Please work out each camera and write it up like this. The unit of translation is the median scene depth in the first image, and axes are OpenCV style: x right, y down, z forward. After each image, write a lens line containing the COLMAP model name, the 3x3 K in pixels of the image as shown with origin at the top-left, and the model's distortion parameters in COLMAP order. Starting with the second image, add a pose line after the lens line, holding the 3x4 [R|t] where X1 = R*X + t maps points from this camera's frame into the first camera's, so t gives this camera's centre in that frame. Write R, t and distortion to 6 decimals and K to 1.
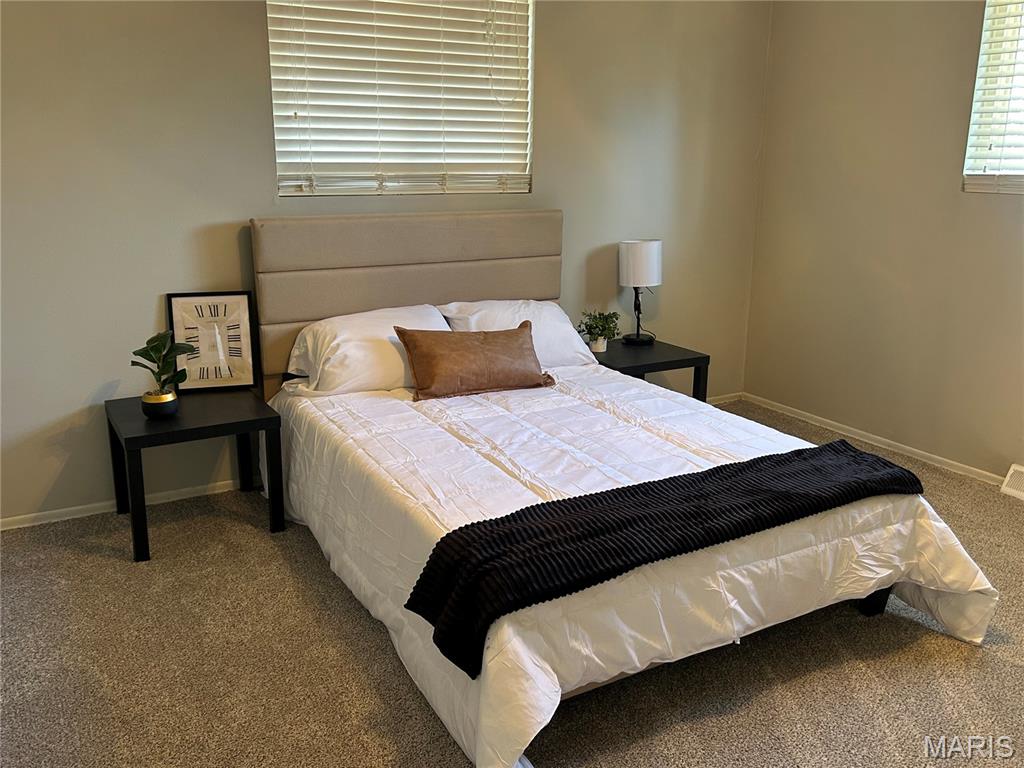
lens RADIAL K [[930.6, 0, 500.2], [0, 930.6, 386.3], [0, 0, 1]] dist [0.068067, -0.069684]
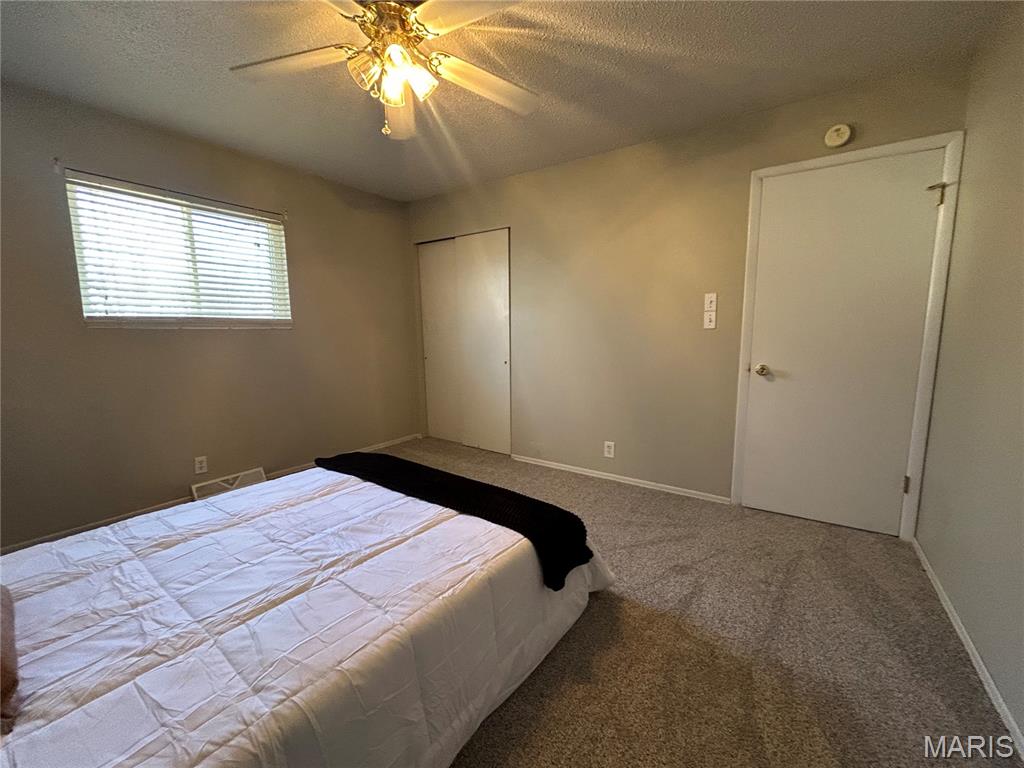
lens RADIAL K [[410.2, 0, 525.6], [0, 410.2, 383.3], [0, 0, 1]] dist [-0.000223, 0.000022]
pose [[-0.468903, -0.115261, 0.875697, -0.437366], [0.228379, 0.941911, 0.246265, -0.164529], [-0.853213, 0.315465, -0.415342, 0.910728]]
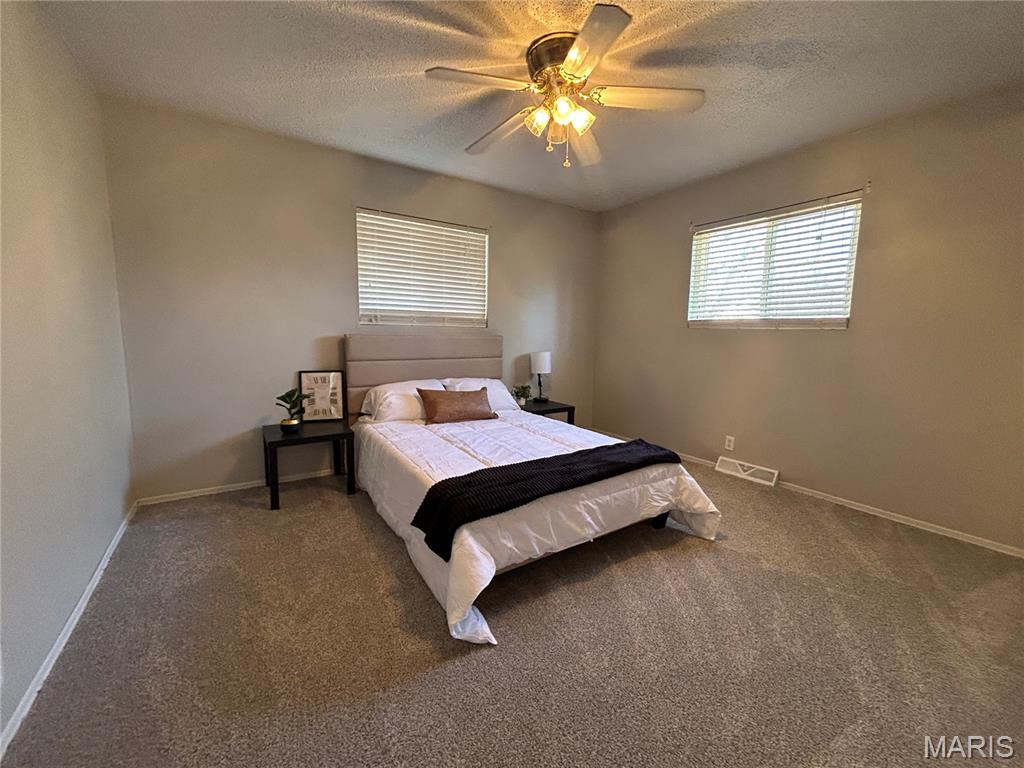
lens RADIAL K [[435.1, 0, 512.0], [0, 435.1, 384.0], [0, 0, 1]] dist [-0.000408, 0.000461]
pose [[0.997424, 0.000137, 0.071730, 0.025139], [0.009554, 0.990836, -0.134733, 0.061666], [-0.071091, 0.135071, 0.988282, 0.086536]]
